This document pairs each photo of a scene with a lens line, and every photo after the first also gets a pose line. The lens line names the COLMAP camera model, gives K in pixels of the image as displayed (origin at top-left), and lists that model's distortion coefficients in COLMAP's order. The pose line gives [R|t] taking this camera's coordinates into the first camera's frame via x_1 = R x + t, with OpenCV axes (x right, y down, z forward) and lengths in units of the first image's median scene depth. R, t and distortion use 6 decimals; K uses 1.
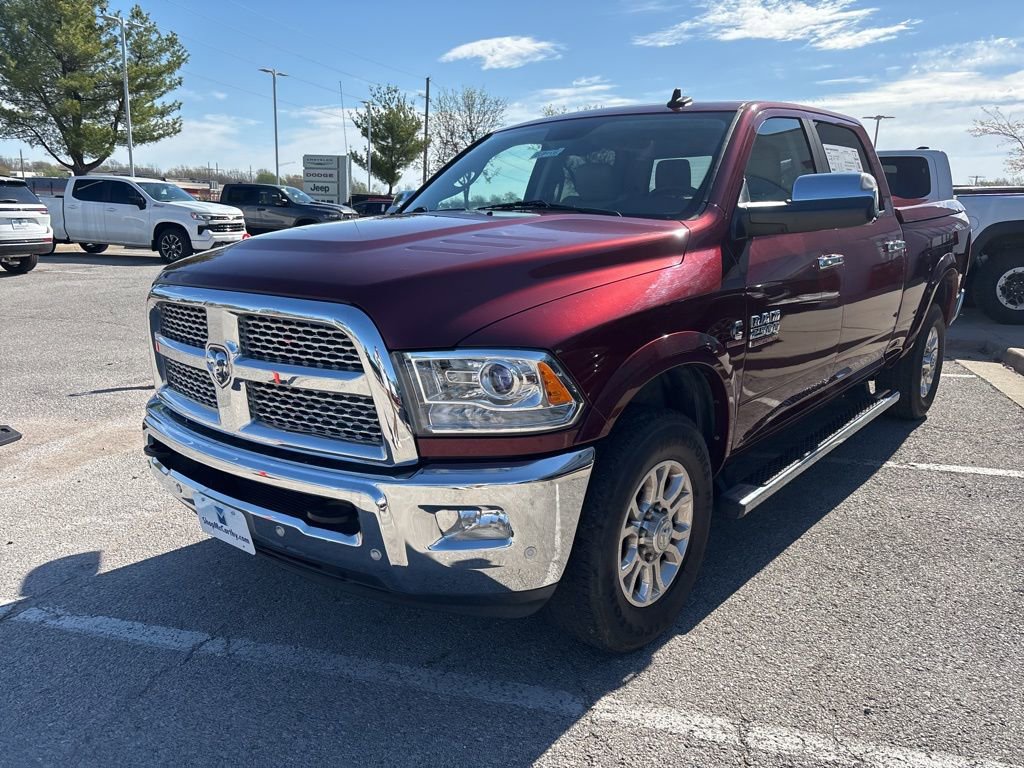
lens RADIAL K [[771.3, 0, 520.5], [0, 771.3, 385.8], [0, 0, 1]] dist [0.045860, -0.052552]
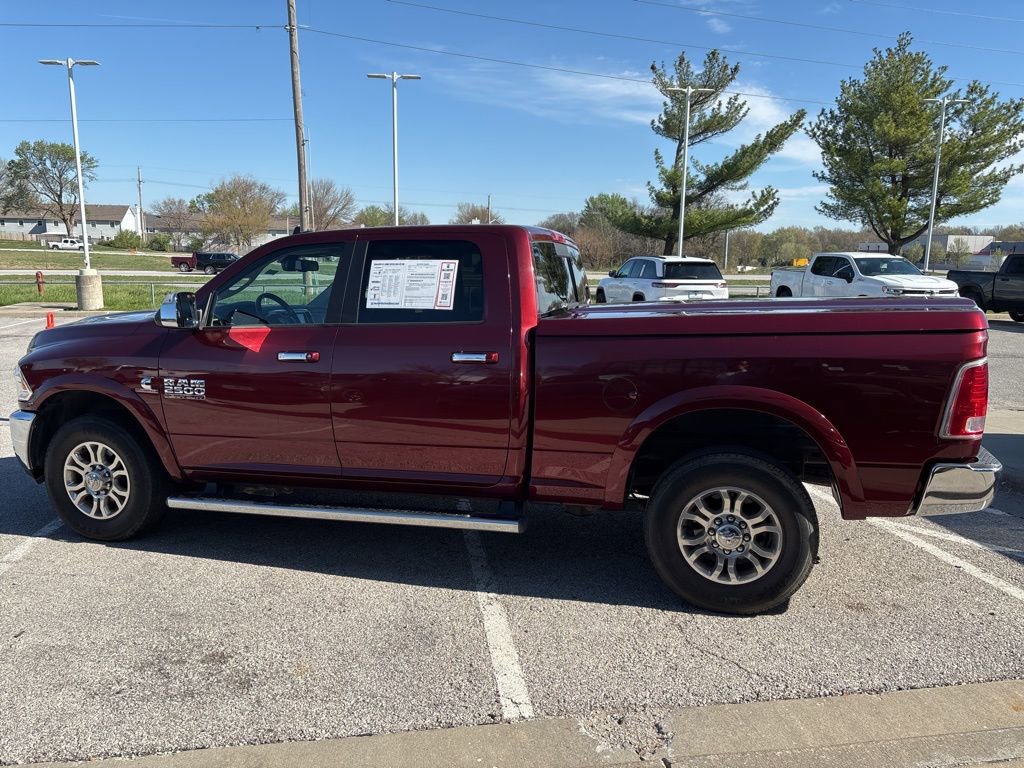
lens RADIAL K [[771.3, 0, 506.7], [0, 771.3, 389.6], [0, 0, 1]] dist [0.045860, -0.052552]
pose [[0.412339, 0.136237, -0.900787, 0.128415], [-0.205004, 0.977272, 0.053964, -0.018625], [0.887666, 0.162413, 0.430896, 0.059706]]
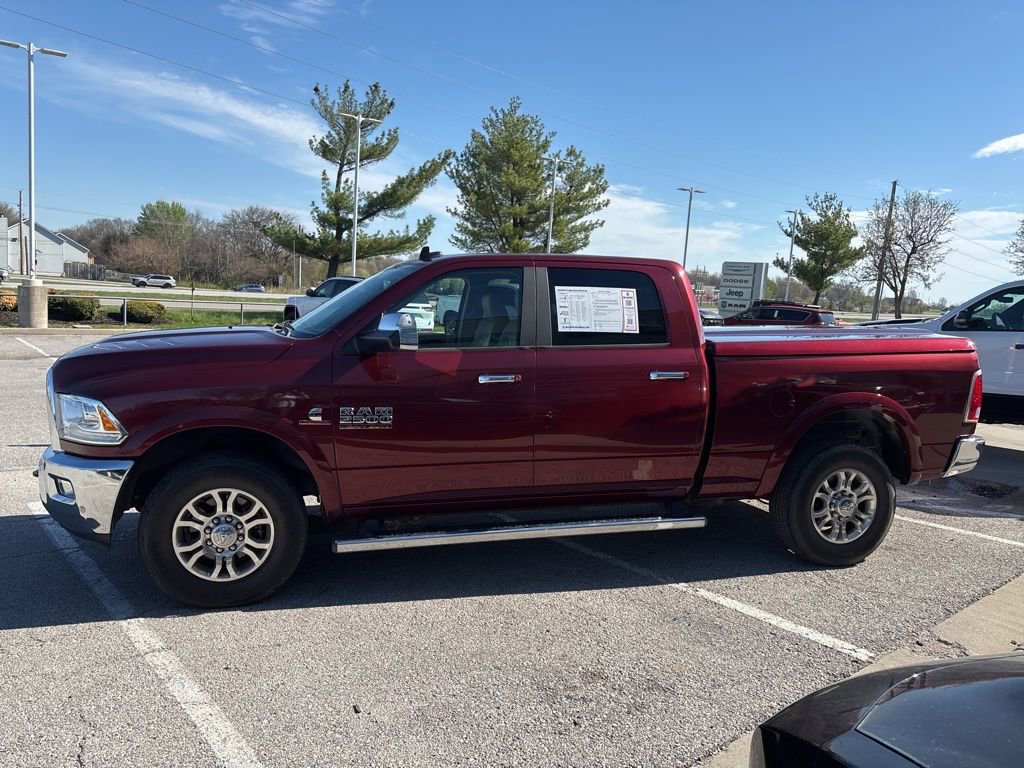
lens RADIAL K [[771.3, 0, 515.7], [0, 771.3, 388.1], [0, 0, 1]] dist [0.045860, -0.052552]
pose [[0.828111, 0.092238, -0.552923, 0.085383], [-0.160107, 0.984200, -0.075609, -0.004142], [0.537213, 0.151139, 0.829795, -0.000653]]
